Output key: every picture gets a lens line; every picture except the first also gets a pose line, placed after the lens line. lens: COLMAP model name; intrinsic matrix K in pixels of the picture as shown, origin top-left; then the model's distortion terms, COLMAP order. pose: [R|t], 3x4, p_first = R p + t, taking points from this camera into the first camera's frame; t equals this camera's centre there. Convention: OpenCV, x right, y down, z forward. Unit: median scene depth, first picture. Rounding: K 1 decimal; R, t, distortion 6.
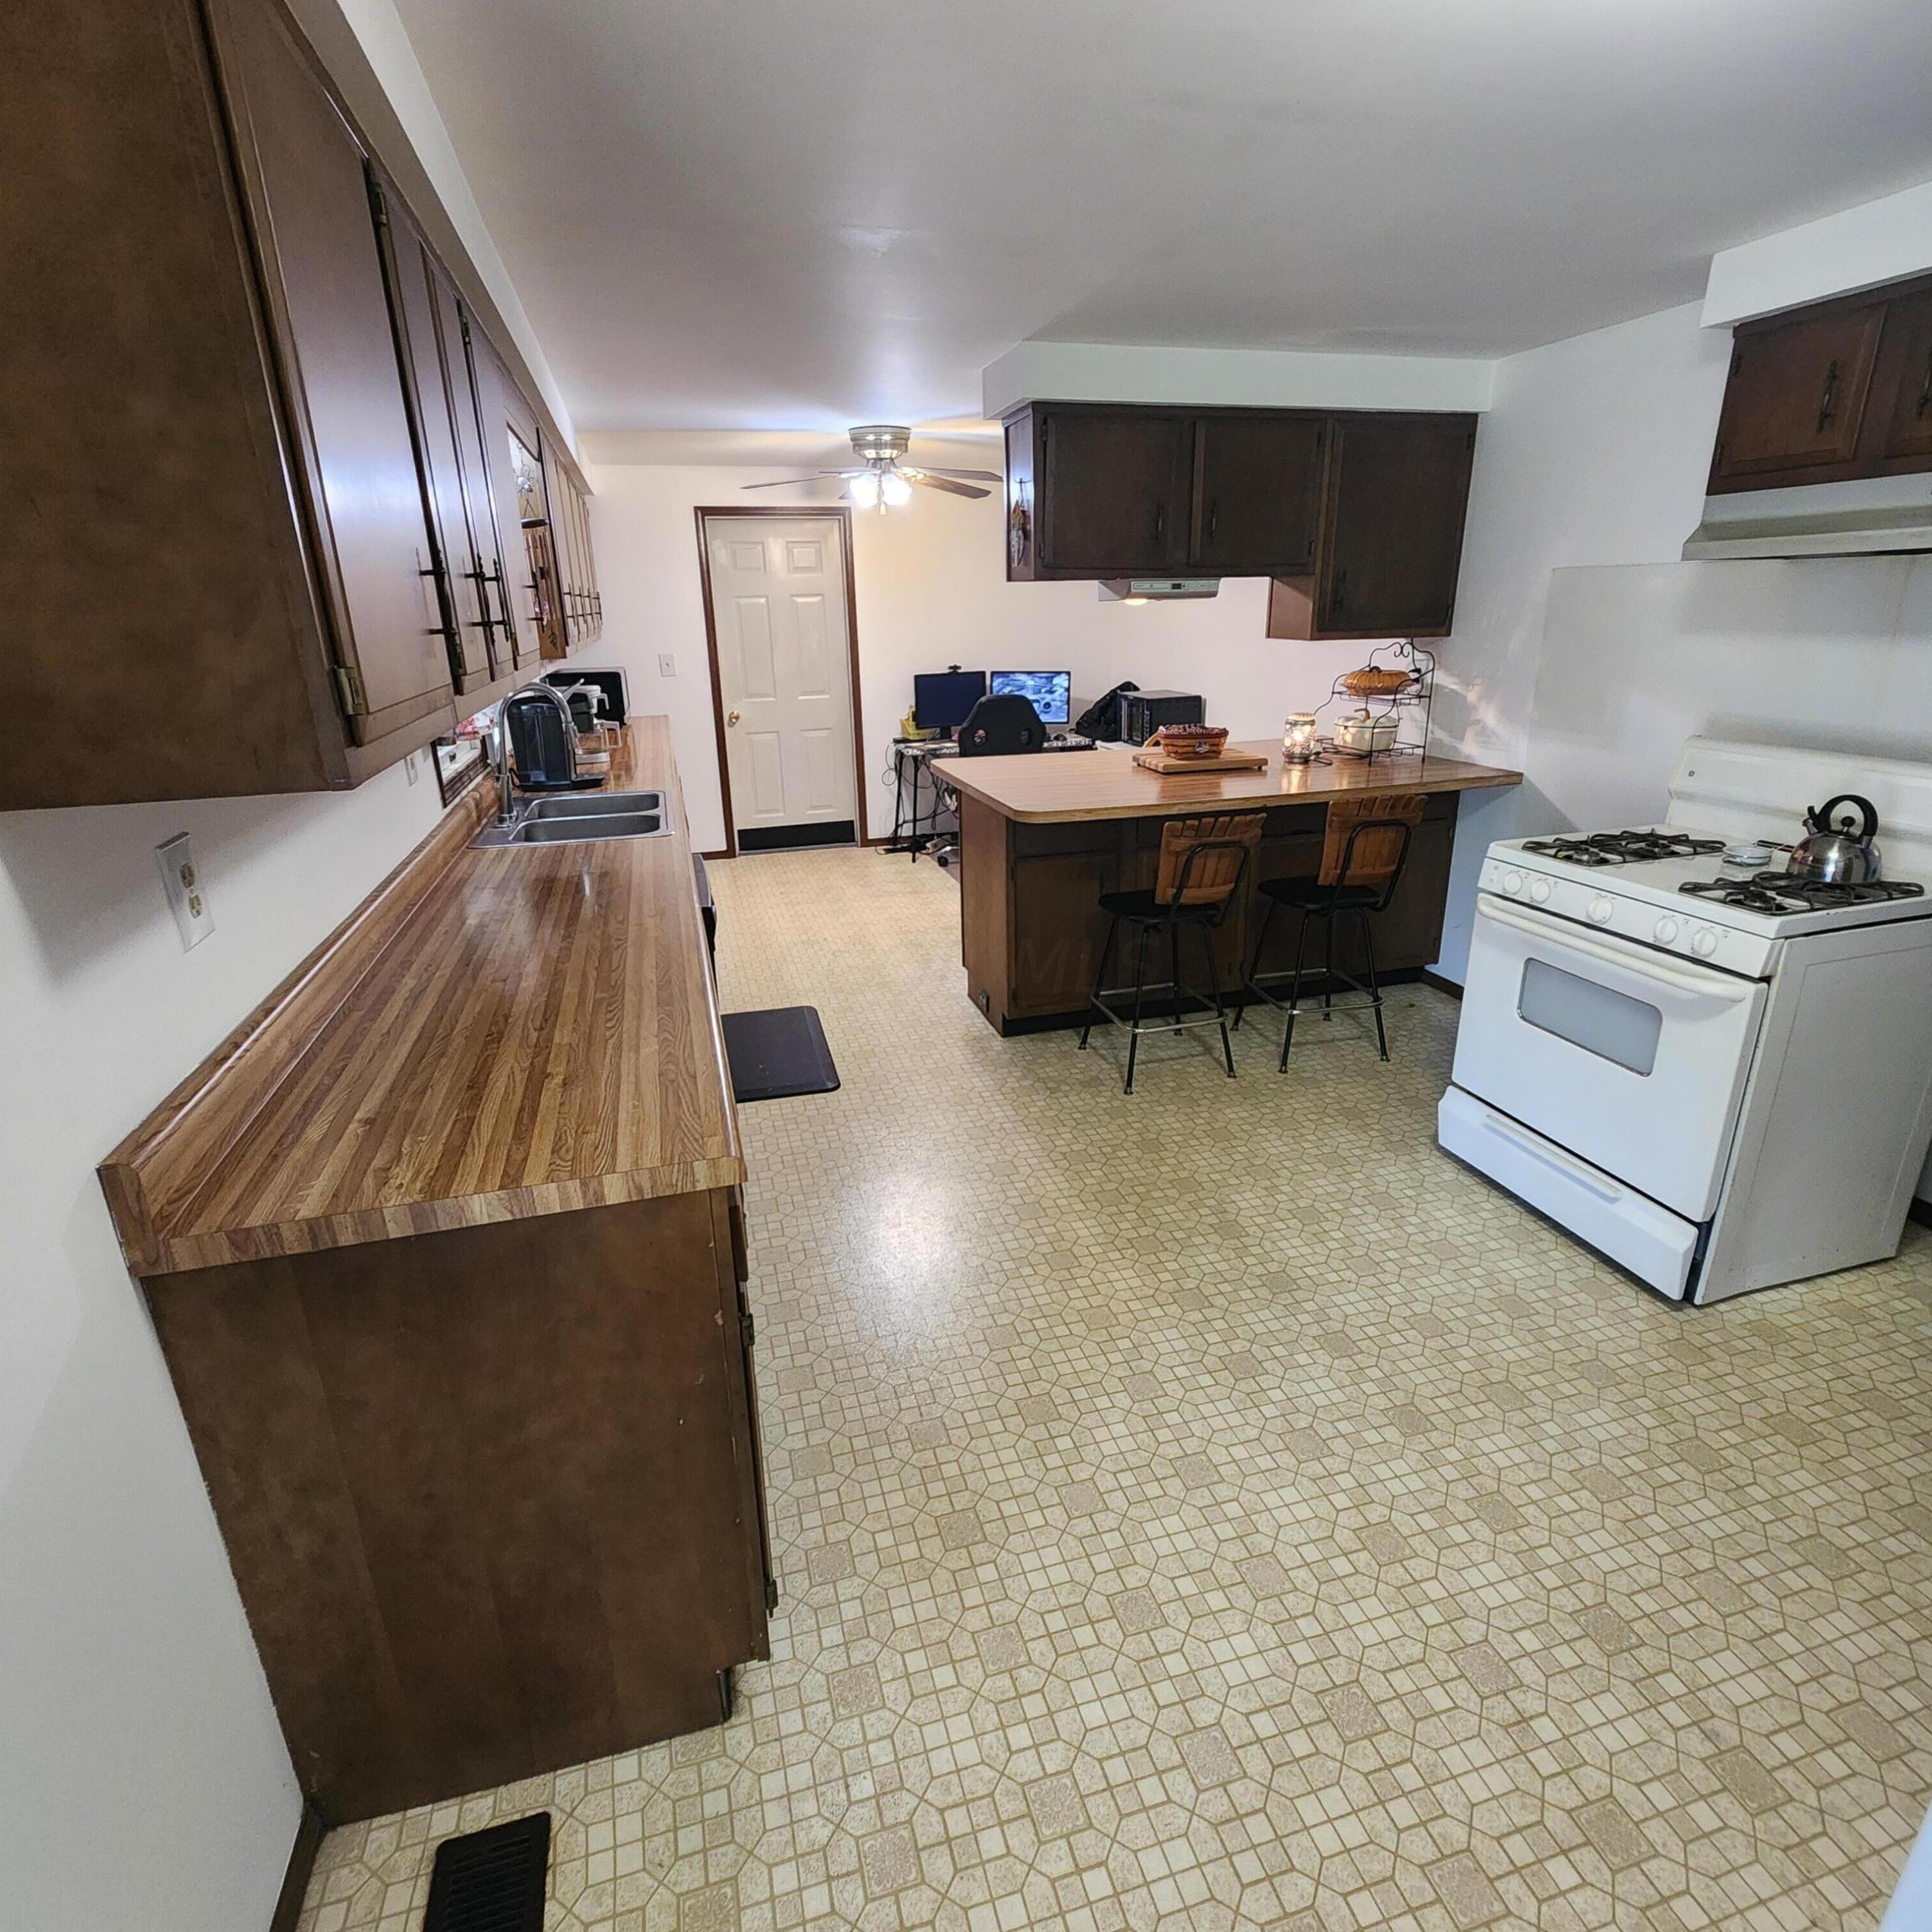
lens RADIAL K [[1052.8, 0, 964.8], [0, 1052.8, 963.3], [0, 0, 1]] dist [0.003254, -0.002543]
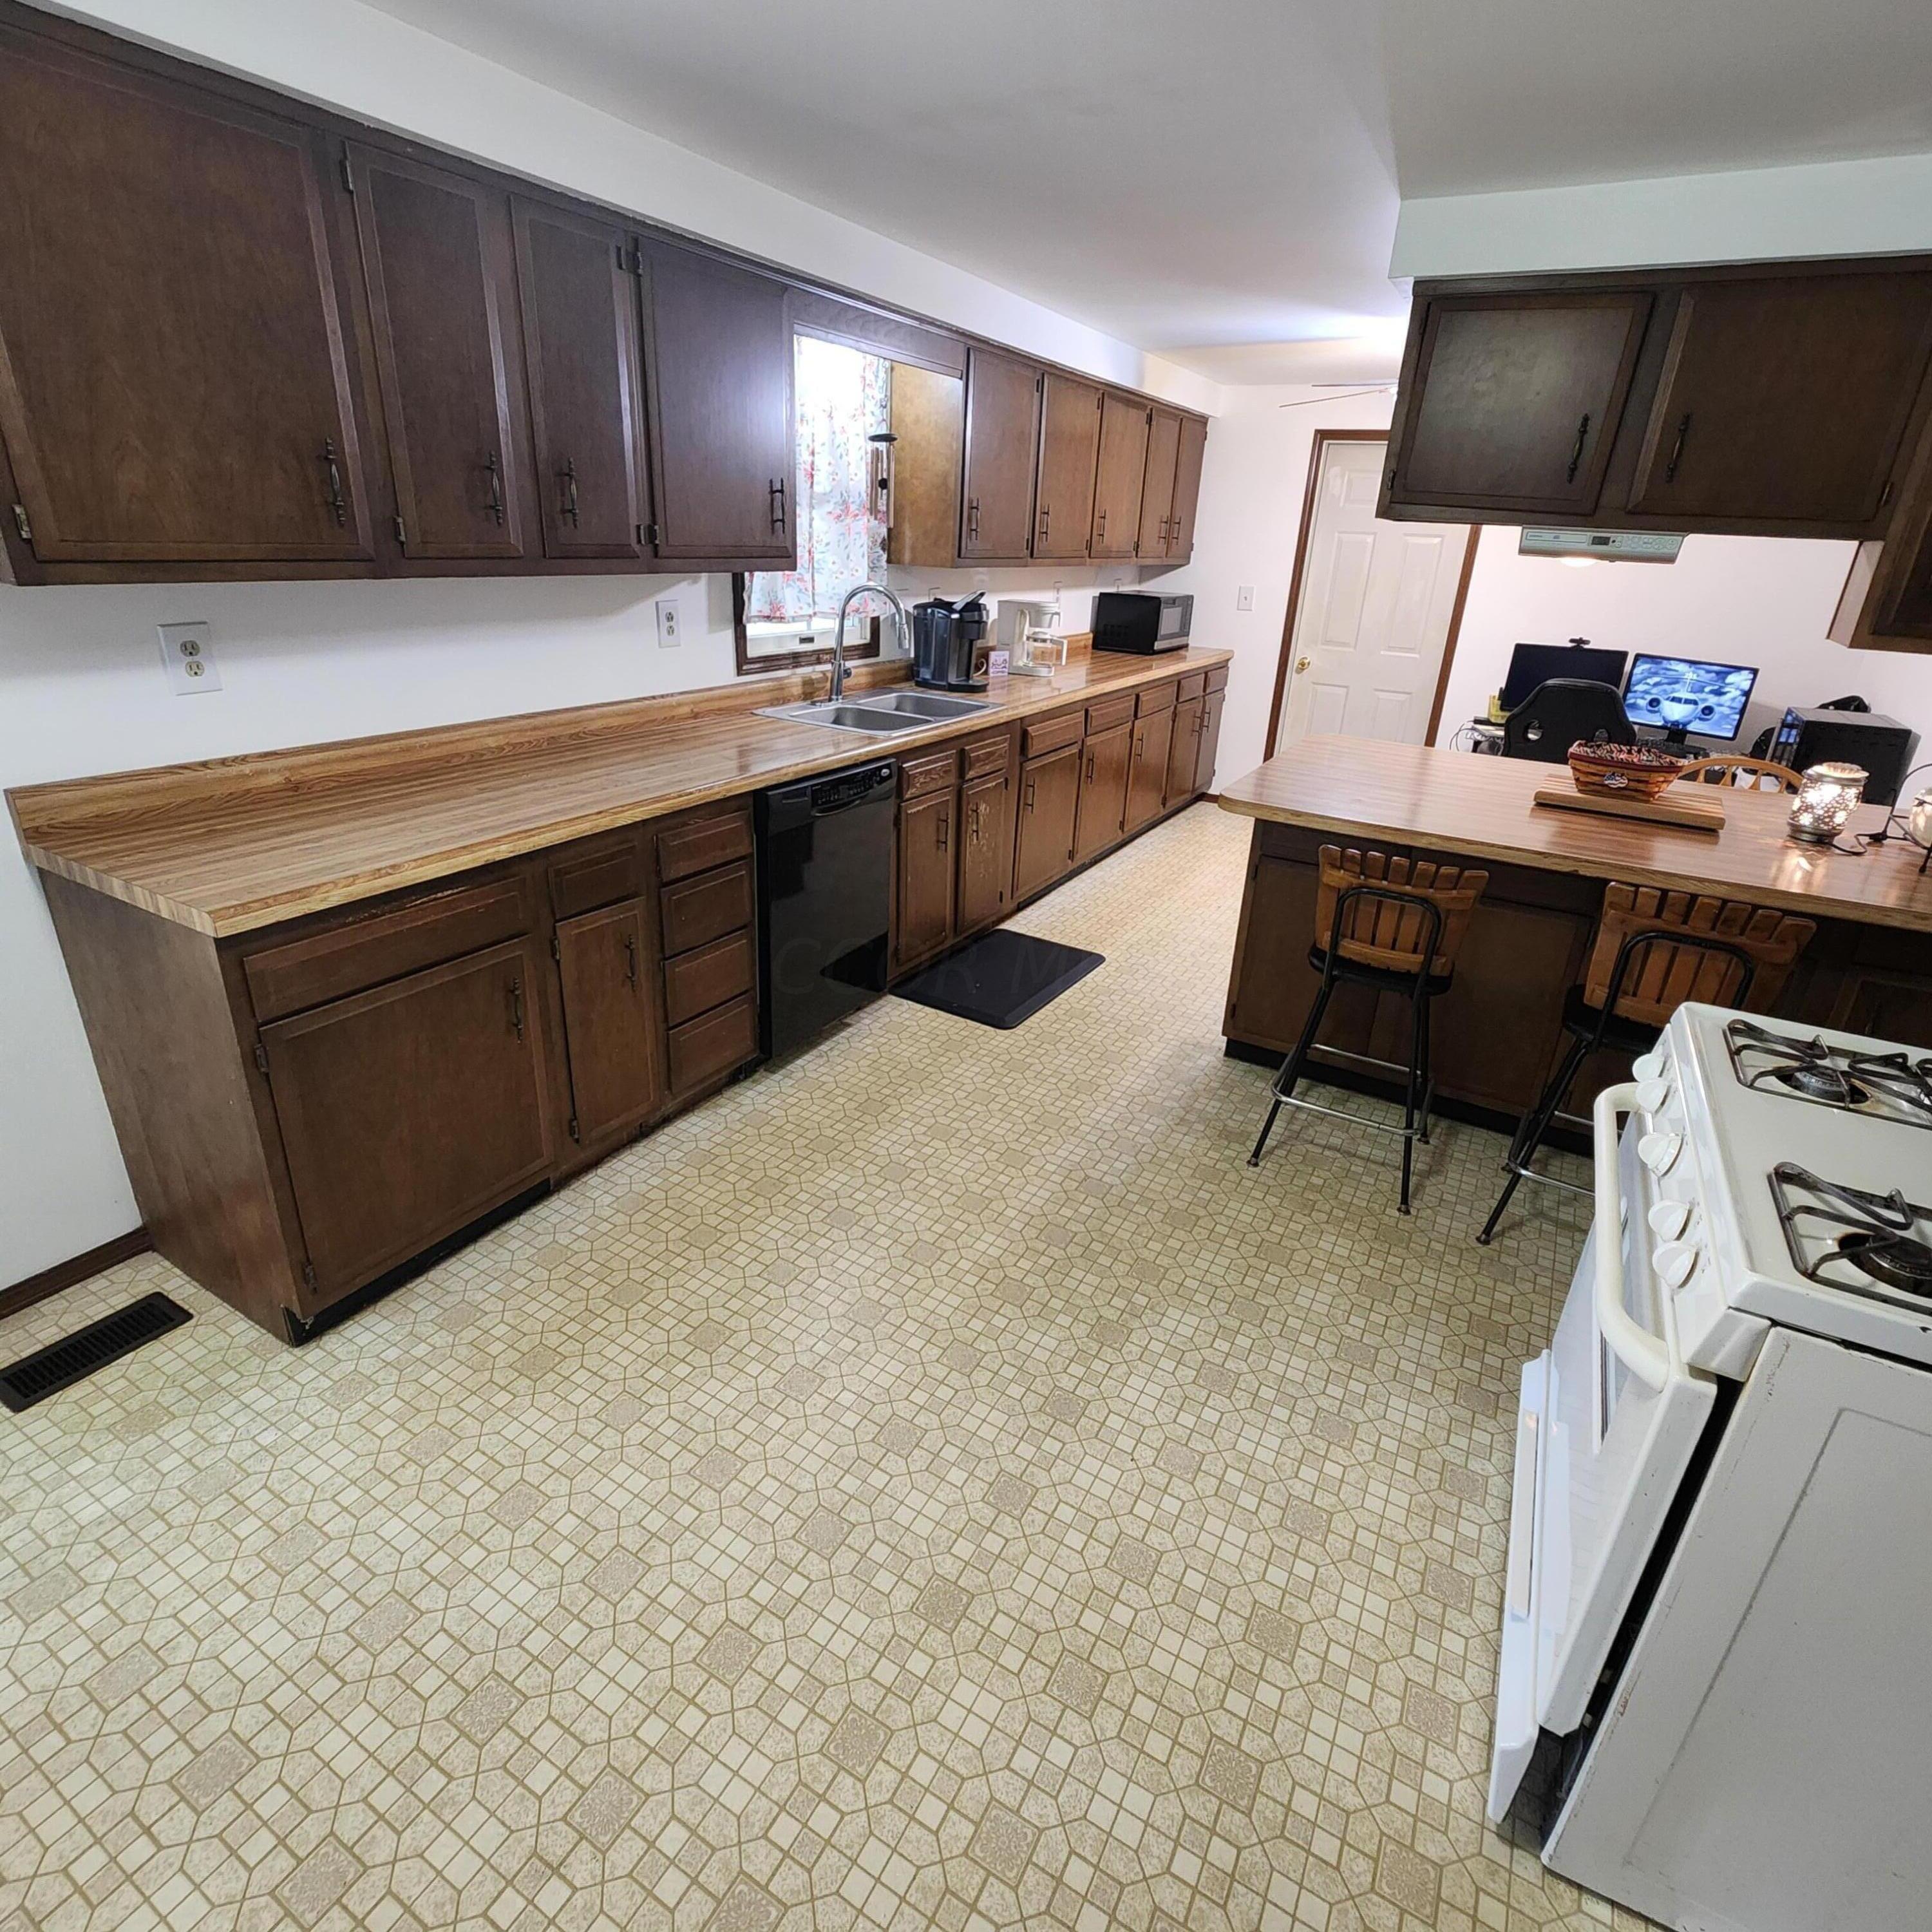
lens RADIAL K [[1052.8, 0, 968.0], [0, 1052.8, 964.6], [0, 0, 1]] dist [0.003254, -0.002543]
pose [[0.694968, 0.328494, -0.639617, 0.514804], [-0.293246, 0.941689, 0.165009, -0.099804], [0.656525, 0.072889, 0.750774, 0.255189]]
